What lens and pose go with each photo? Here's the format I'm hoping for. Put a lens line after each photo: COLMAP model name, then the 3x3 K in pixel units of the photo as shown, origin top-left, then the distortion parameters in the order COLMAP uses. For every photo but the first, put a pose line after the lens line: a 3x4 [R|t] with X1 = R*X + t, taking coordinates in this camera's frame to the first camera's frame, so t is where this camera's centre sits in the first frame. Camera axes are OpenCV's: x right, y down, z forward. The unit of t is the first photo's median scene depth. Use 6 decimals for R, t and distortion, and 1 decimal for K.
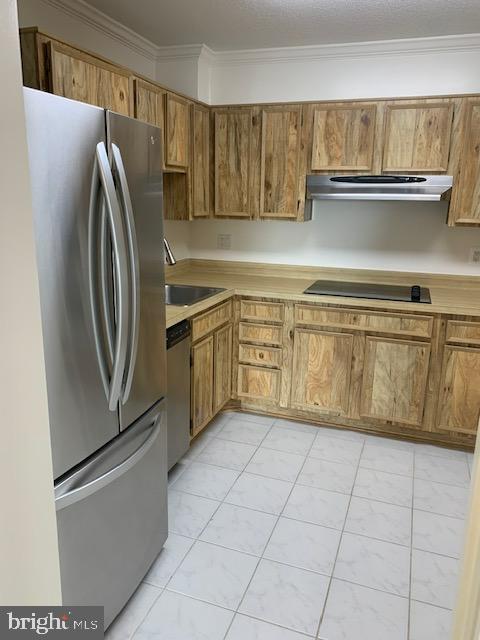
lens RADIAL K [[487.9, 0, 241.2], [0, 487.9, 315.5], [0, 0, 1]] dist [0.043463, -0.076247]
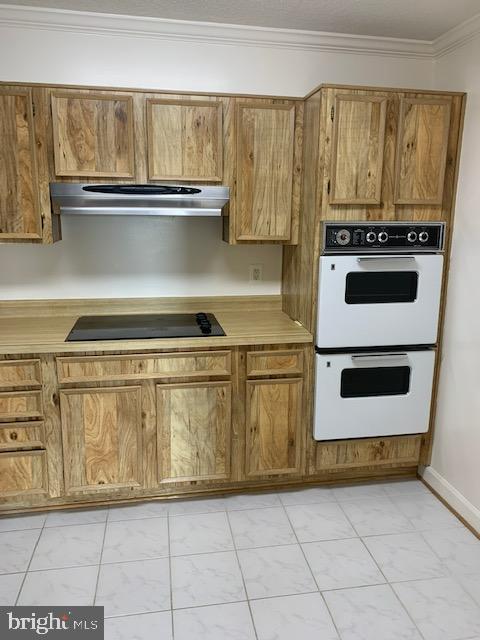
lens RADIAL K [[487.9, 0, 241.2], [0, 487.9, 315.5], [0, 0, 1]] dist [0.043463, -0.076247]
pose [[0.868370, -0.110415, 0.483468, 0.003237], [0.123092, 0.992380, 0.005553, -0.055351], [-0.480397, 0.054689, 0.875344, 0.223821]]
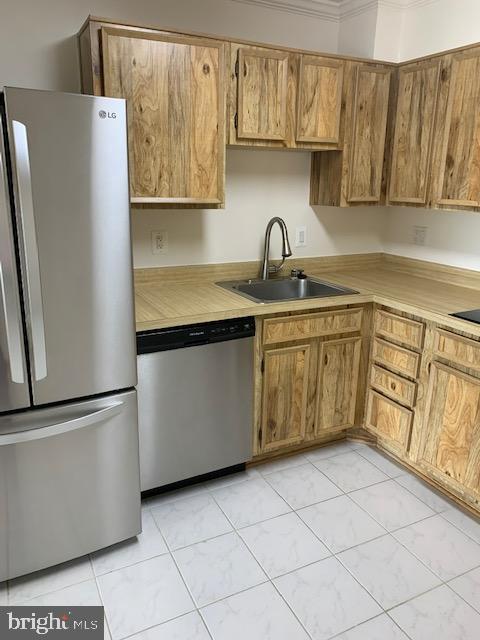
lens RADIAL K [[487.9, 0, 241.2], [0, 487.9, 315.5], [0, 0, 1]] dist [0.043463, -0.076247]
pose [[0.720930, 0.177327, -0.669936, 0.380200], [-0.162602, 0.983005, 0.085216, -0.055600], [0.673662, 0.047498, 0.737512, 0.276126]]
